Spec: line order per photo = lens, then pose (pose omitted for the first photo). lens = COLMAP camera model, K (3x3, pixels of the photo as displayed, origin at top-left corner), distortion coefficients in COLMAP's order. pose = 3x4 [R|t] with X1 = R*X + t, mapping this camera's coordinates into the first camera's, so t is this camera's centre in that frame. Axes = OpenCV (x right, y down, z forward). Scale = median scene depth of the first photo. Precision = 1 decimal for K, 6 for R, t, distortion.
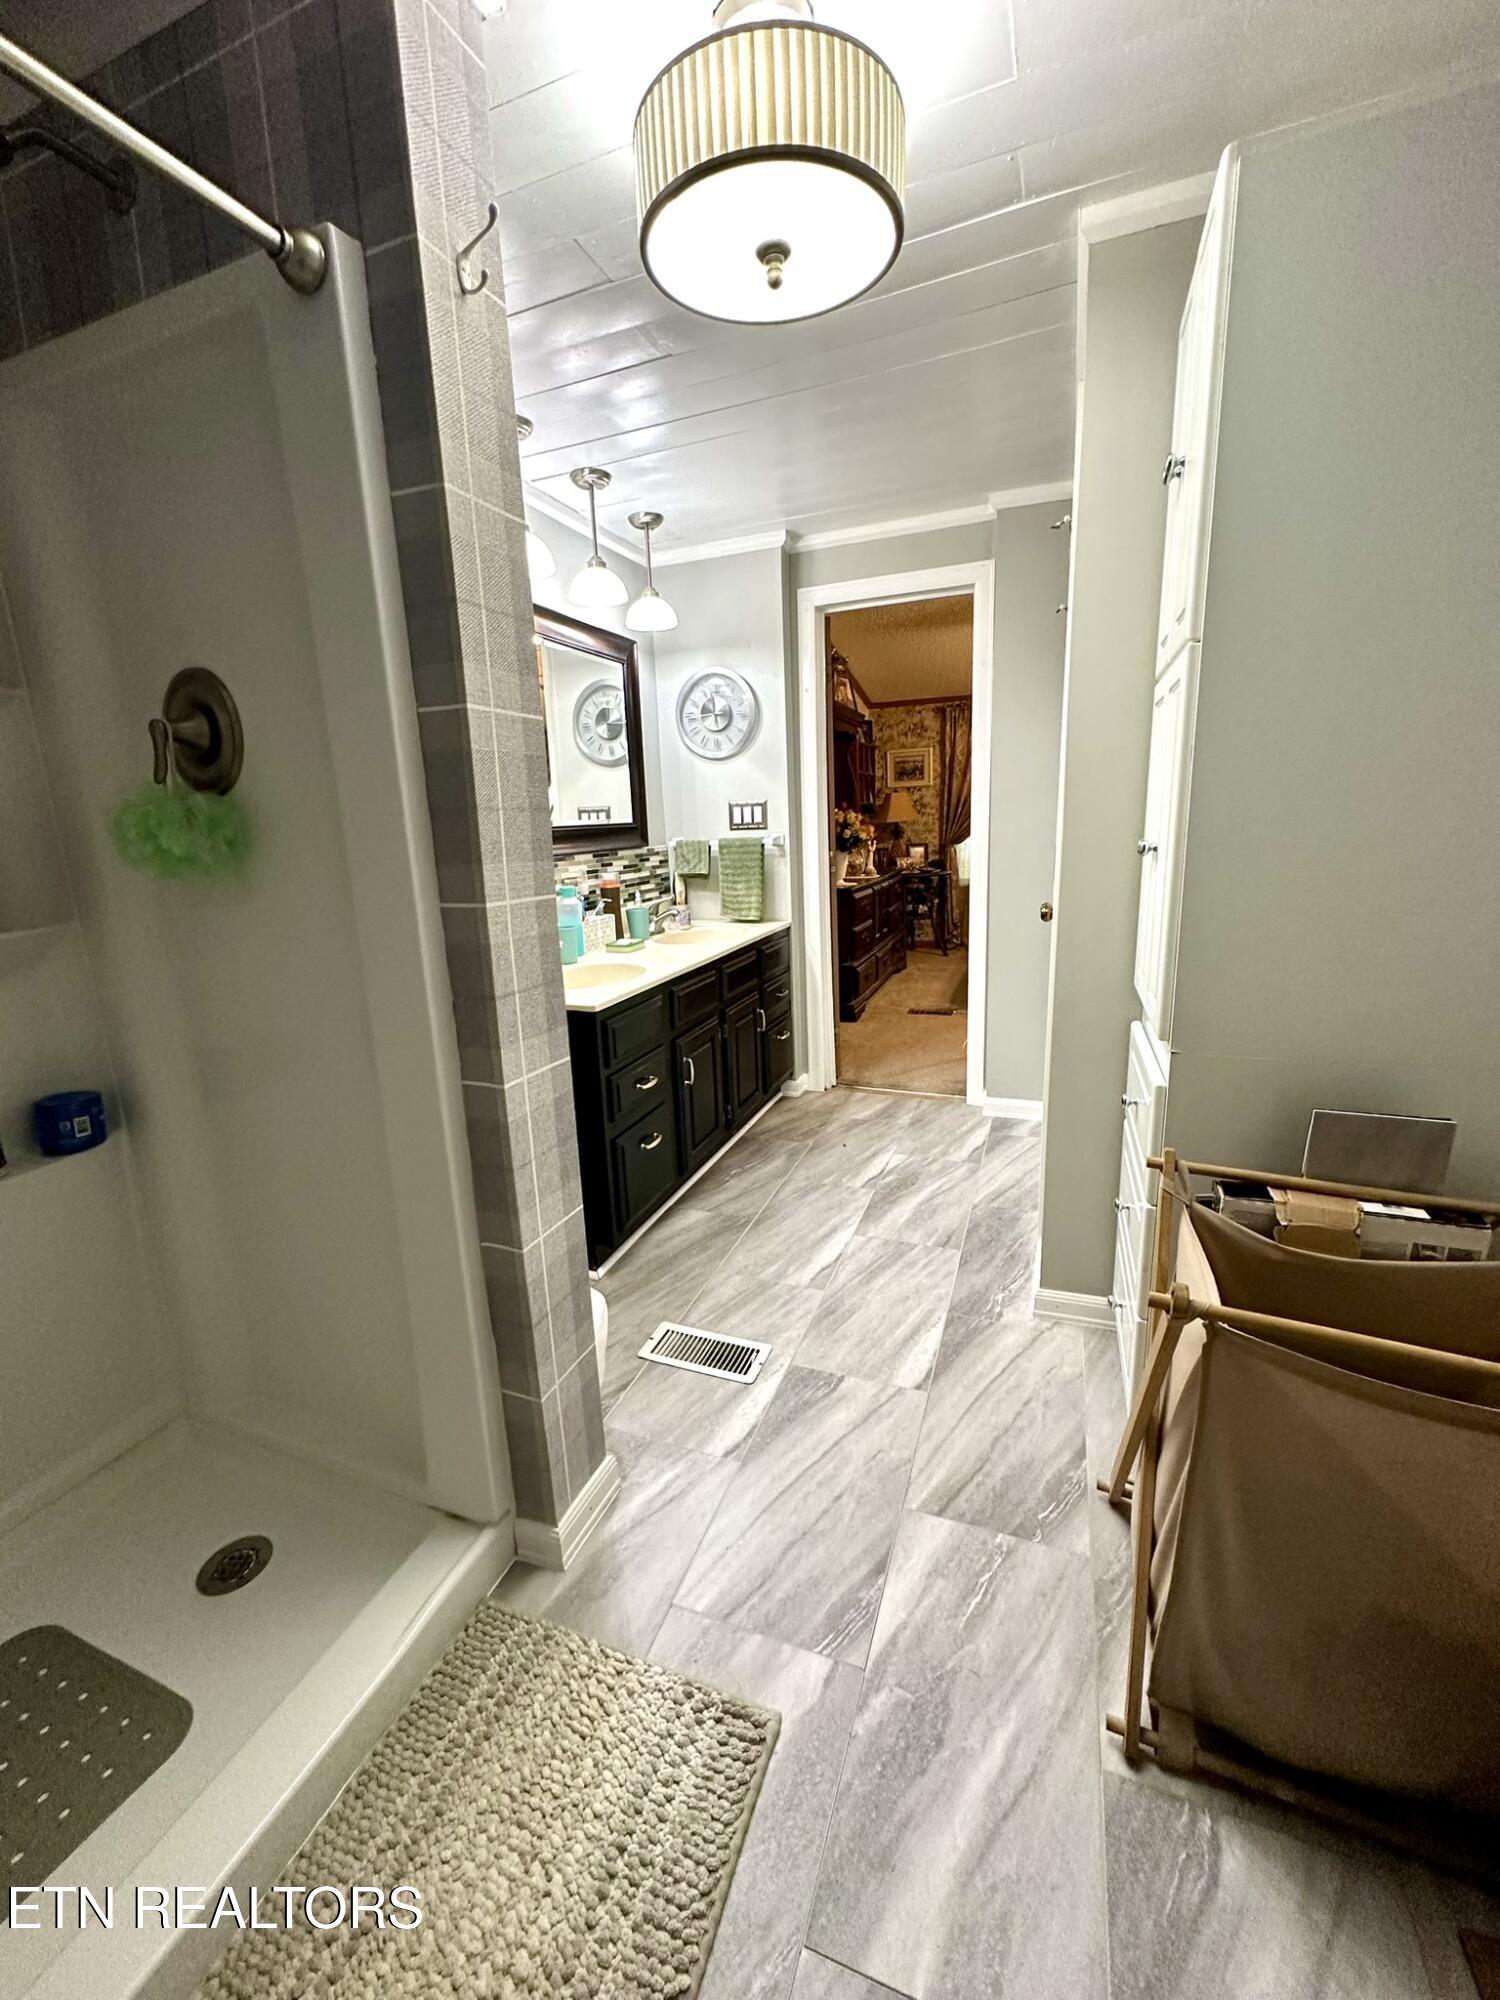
lens RADIAL K [[801.2, 0, 736.2], [0, 801.2, 993.7], [0, 0, 1]] dist [-0.001876, -0.000084]
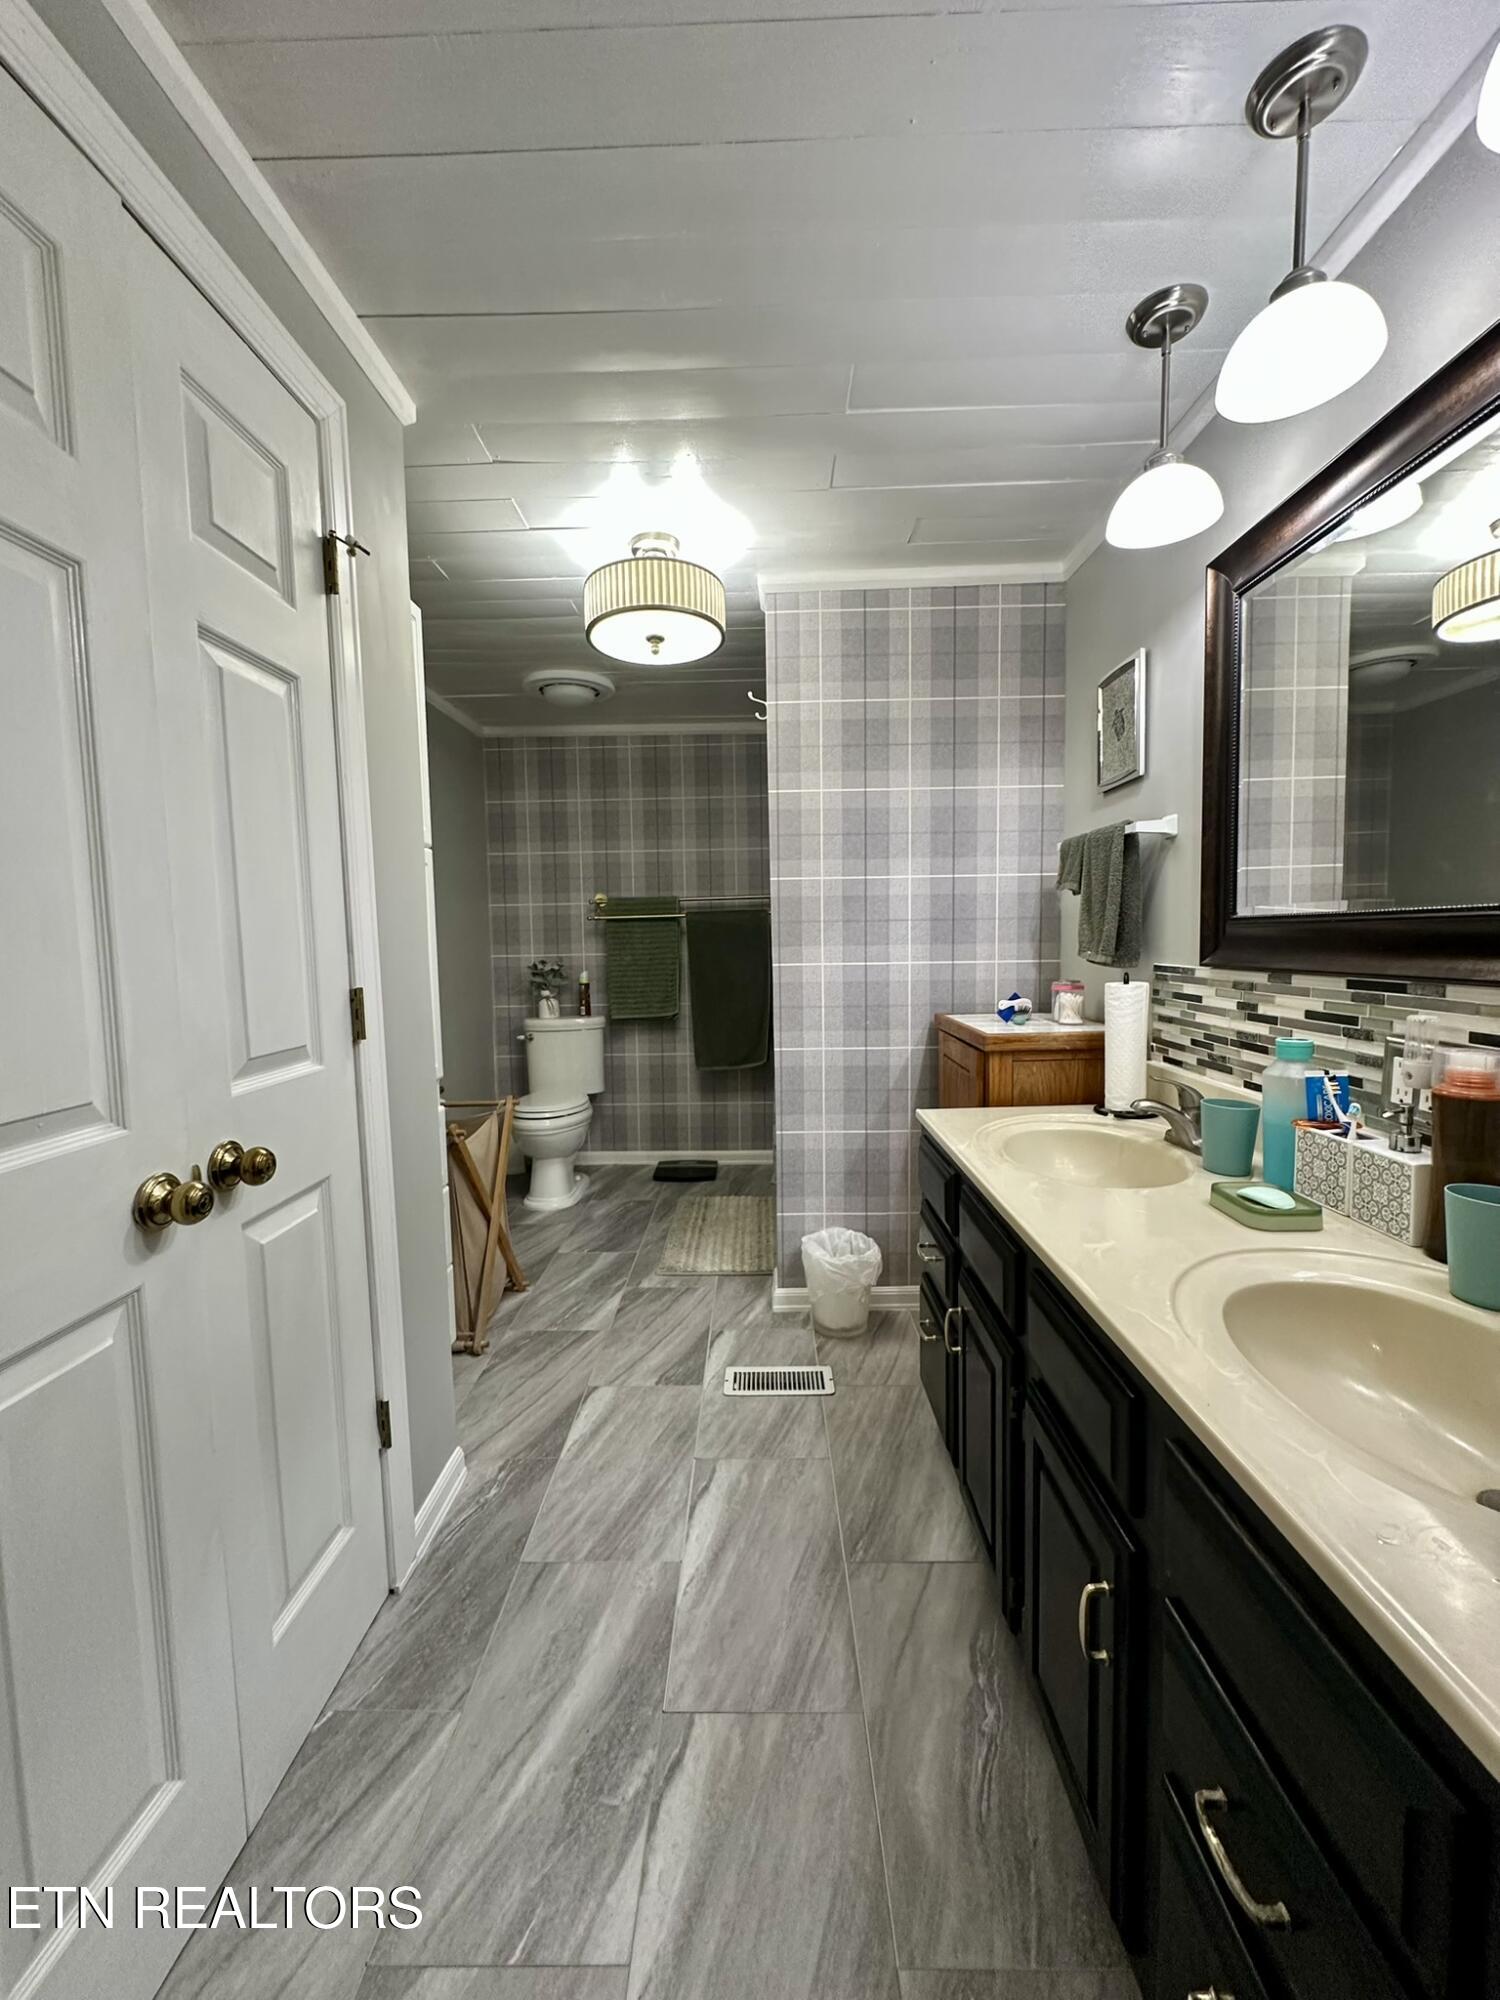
lens RADIAL K [[801.2, 0, 745.9], [0, 801.2, 1000.4], [0, 0, 1]] dist [-0.001876, -0.000084]
pose [[-0.933163, 0.085278, -0.349191, 0.313110], [-0.019796, 0.957784, 0.286808, -0.351350], [0.358908, 0.274551, -0.892080, 1.619397]]
